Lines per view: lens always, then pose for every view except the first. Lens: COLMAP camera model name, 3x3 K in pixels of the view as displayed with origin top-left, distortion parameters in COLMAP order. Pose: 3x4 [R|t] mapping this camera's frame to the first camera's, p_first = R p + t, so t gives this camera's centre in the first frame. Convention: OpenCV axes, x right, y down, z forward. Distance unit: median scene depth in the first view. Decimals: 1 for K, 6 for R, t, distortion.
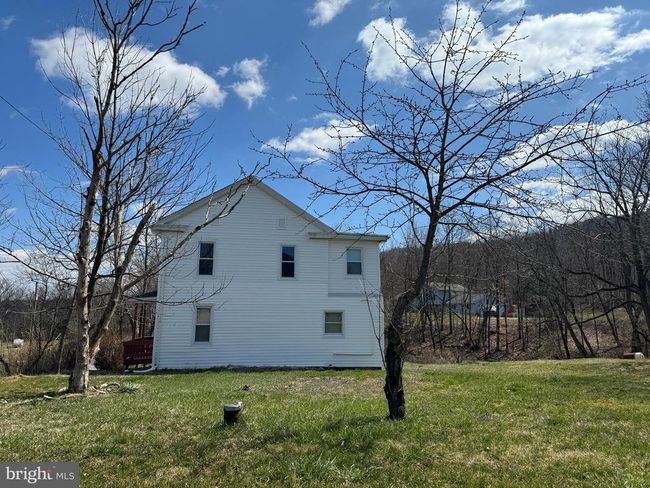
lens RADIAL K [[406.4, 0, 328.4], [0, 406.4, 232.8], [0, 0, 1]] dist [0.062111, -0.062521]
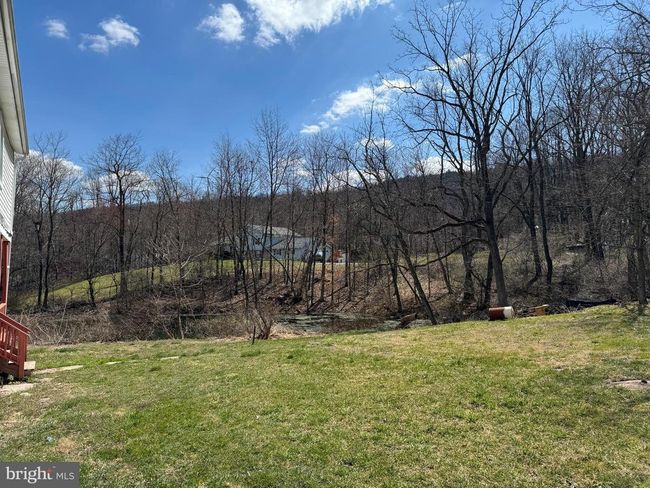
lens RADIAL K [[406.4, 0, 328.4], [0, 406.4, 232.8], [0, 0, 1]] dist [0.062111, -0.062521]
pose [[0.913919, 0.017290, 0.405527, 0.080136], [-0.068878, 0.991209, 0.112966, 0.050396], [-0.400009, -0.131174, 0.907076, 0.245598]]
